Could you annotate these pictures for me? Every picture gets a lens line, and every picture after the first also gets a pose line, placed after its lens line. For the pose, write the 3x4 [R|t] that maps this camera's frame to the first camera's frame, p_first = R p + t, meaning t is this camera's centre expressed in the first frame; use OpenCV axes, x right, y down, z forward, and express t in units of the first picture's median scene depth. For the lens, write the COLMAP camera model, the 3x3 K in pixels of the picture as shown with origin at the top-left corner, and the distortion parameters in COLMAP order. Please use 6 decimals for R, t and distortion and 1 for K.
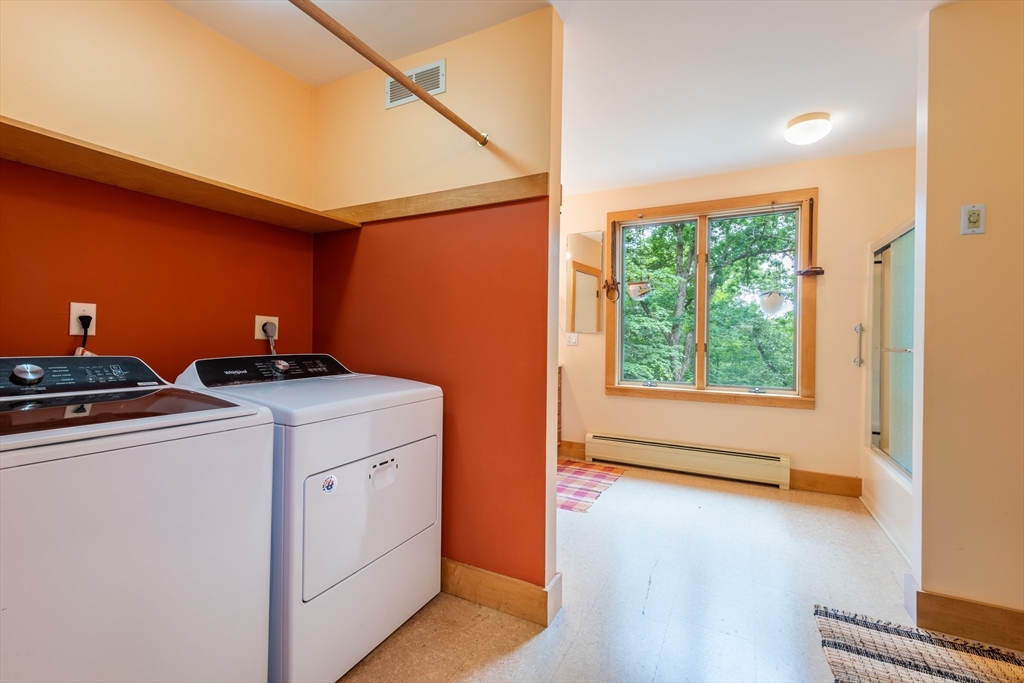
lens RADIAL K [[447.7, 0, 511.3], [0, 447.7, 338.4], [0, 0, 1]] dist [-0.000578, -0.000358]
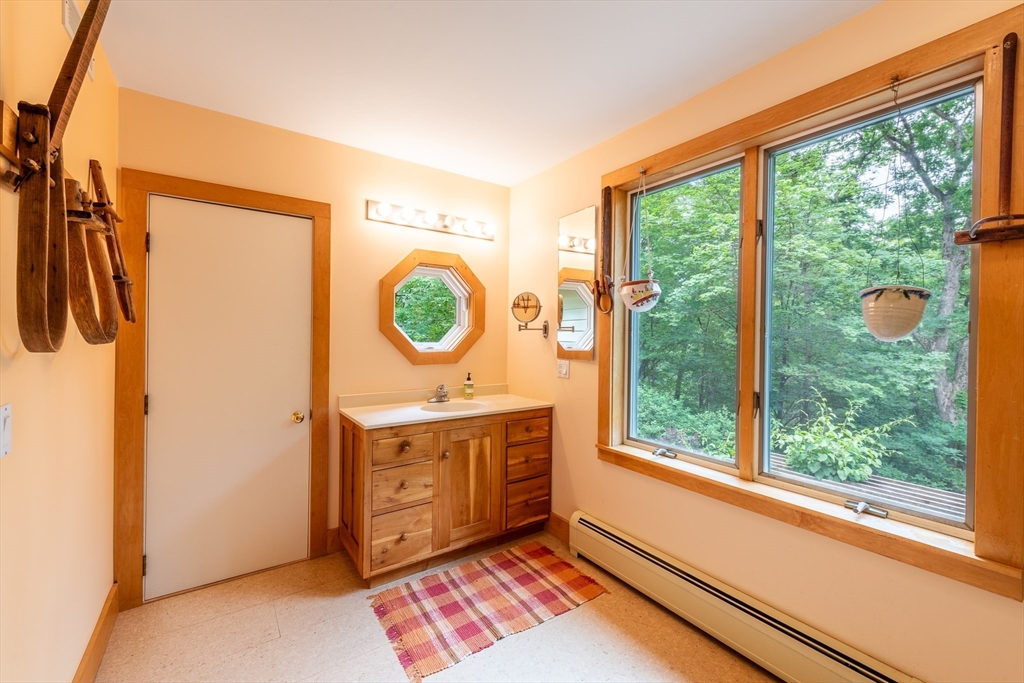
lens RADIAL K [[418.6, 0, 513.2], [0, 418.6, 338.1], [0, 0, 1]] dist [-0.002720, 0.000552]
pose [[0.886396, 0.003882, -0.462911, 0.388395], [-0.004947, 0.999987, -0.001087, -0.047616], [0.462901, 0.003254, 0.886404, 0.417272]]
